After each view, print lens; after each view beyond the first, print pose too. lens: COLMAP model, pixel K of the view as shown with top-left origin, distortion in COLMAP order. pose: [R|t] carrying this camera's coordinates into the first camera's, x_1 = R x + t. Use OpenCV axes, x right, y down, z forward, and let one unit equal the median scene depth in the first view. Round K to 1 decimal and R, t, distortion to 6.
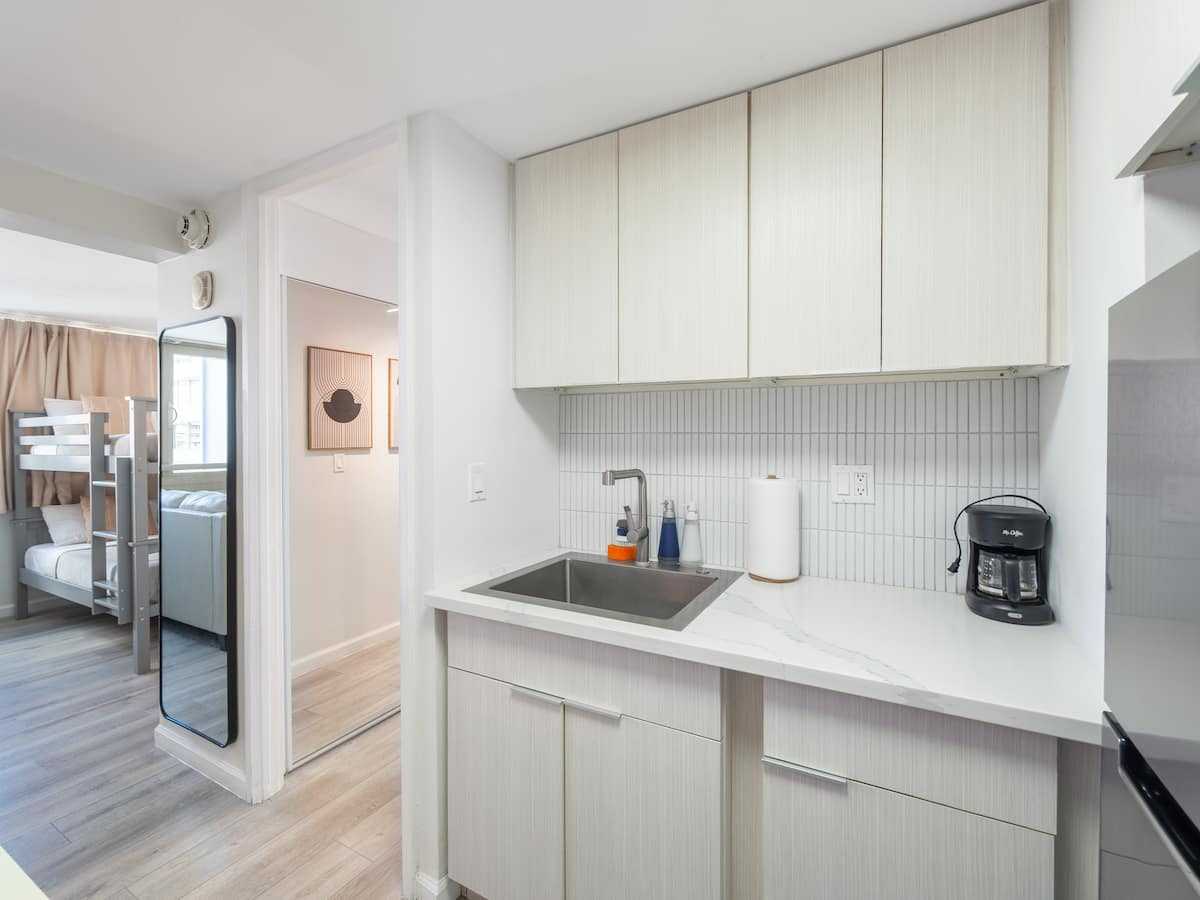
lens RADIAL K [[512.3, 0, 614.6], [0, 512.3, 442.0], [0, 0, 1]] dist [-0.001600, 0.000265]
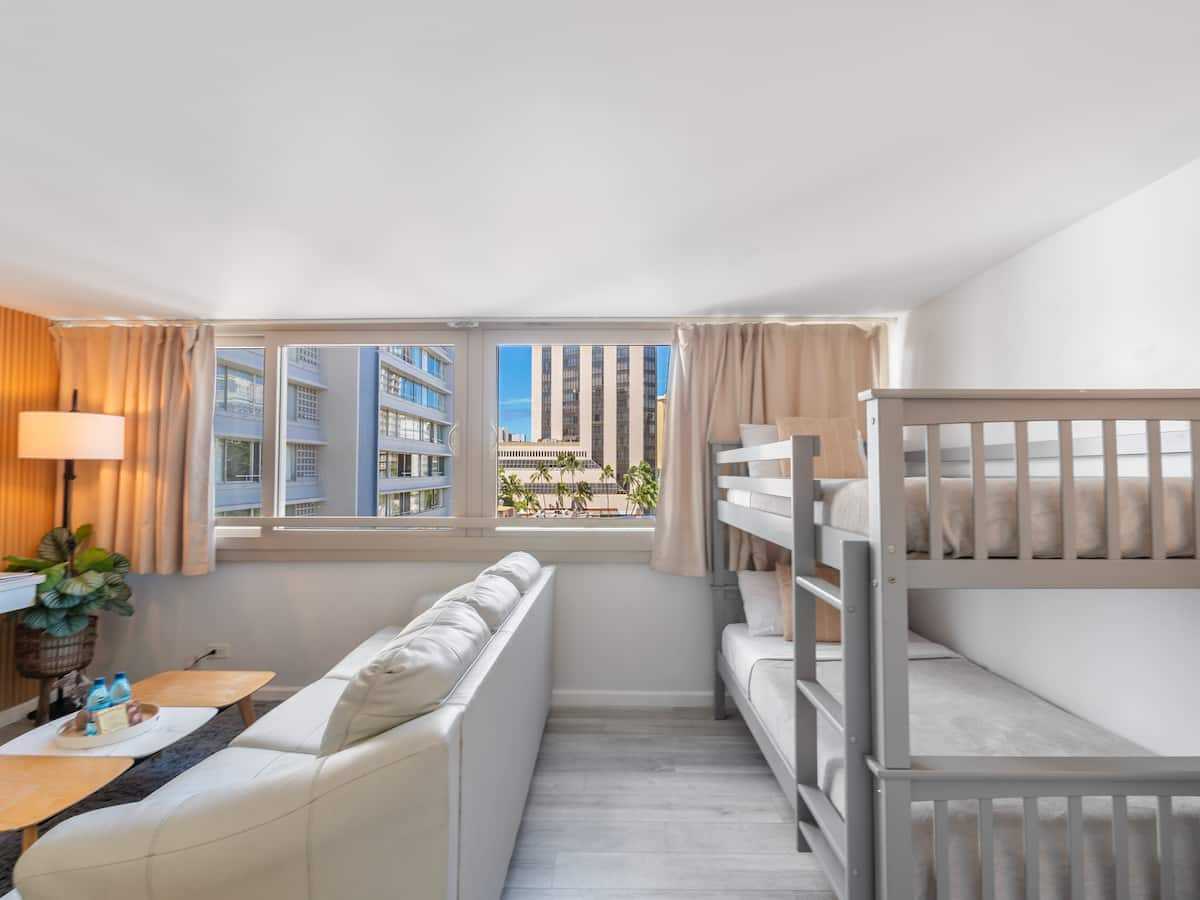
lens RADIAL K [[557.9, 0, 609.6], [0, 557.9, 453.7], [0, 0, 1]] dist [-0.013225, 0.004515]
pose [[0.461832, -0.022619, -0.886679, -0.581337], [-0.005570, 0.999581, -0.028401, -0.022634], [0.886950, 0.018055, 0.461513, 0.548844]]
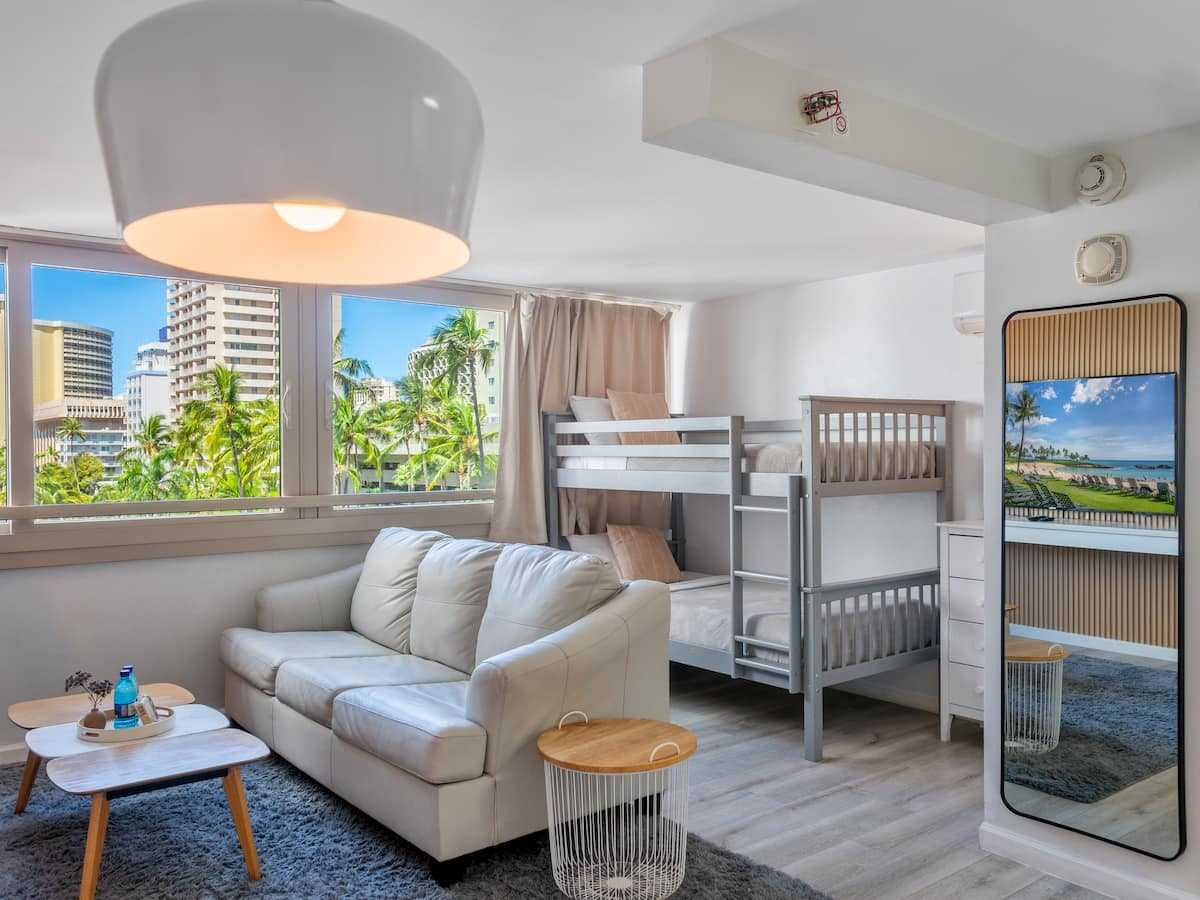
lens RADIAL K [[986.7, 0, 603.0], [0, 986.7, 459.7], [0, 0, 1]] dist [0.006623, 0.004233]
pose [[0.915144, 0.006437, -0.403075, -0.559773], [-0.001011, 0.999906, 0.013674, -0.011399], [0.403125, -0.012107, 0.915065, -0.407611]]
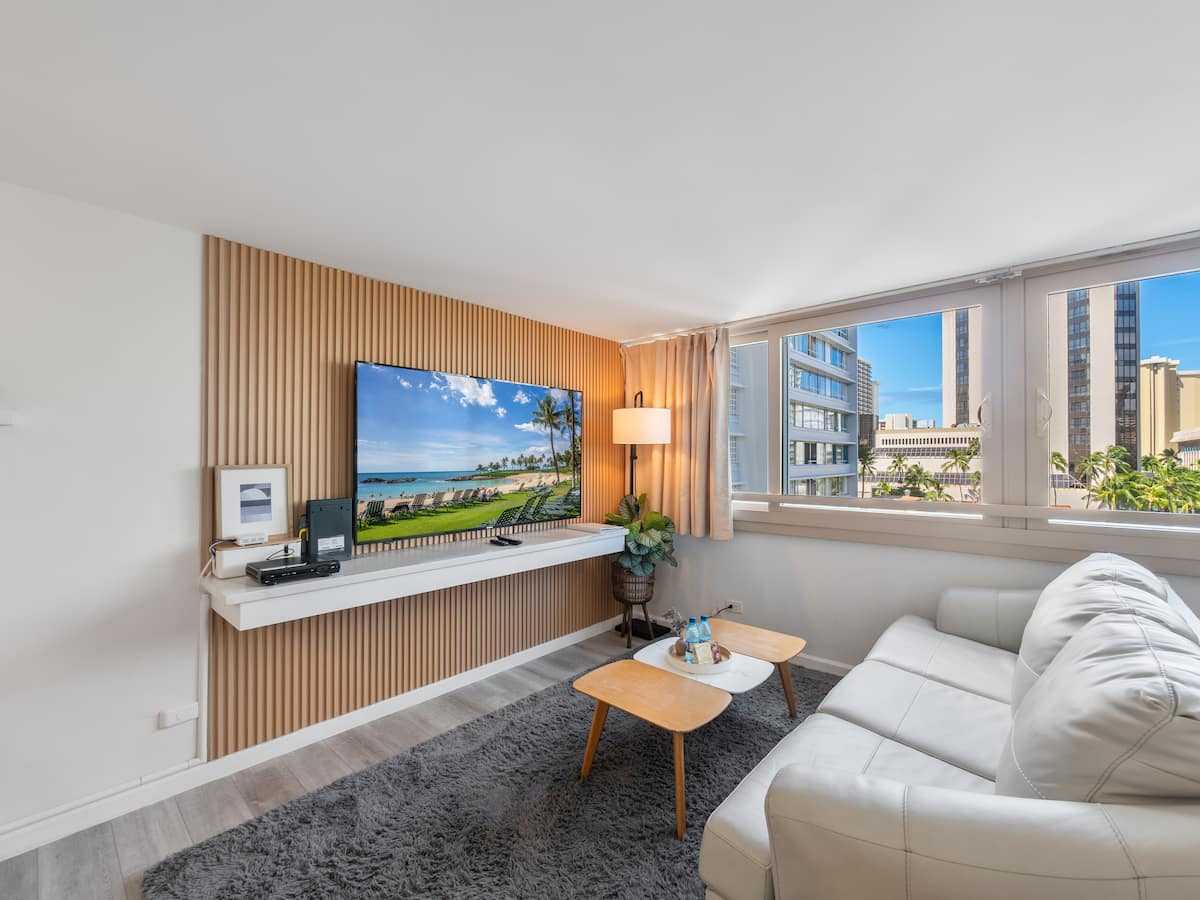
lens RADIAL K [[512.3, 0, 603.7], [0, 512.3, 454.6], [0, 0, 1]] dist [-0.001600, 0.000265]
pose [[-0.239035, -0.003893, -0.971003, -0.686313], [-0.003677, 0.999988, -0.003104, -0.007113], [0.971004, 0.002828, -0.239046, 0.378063]]
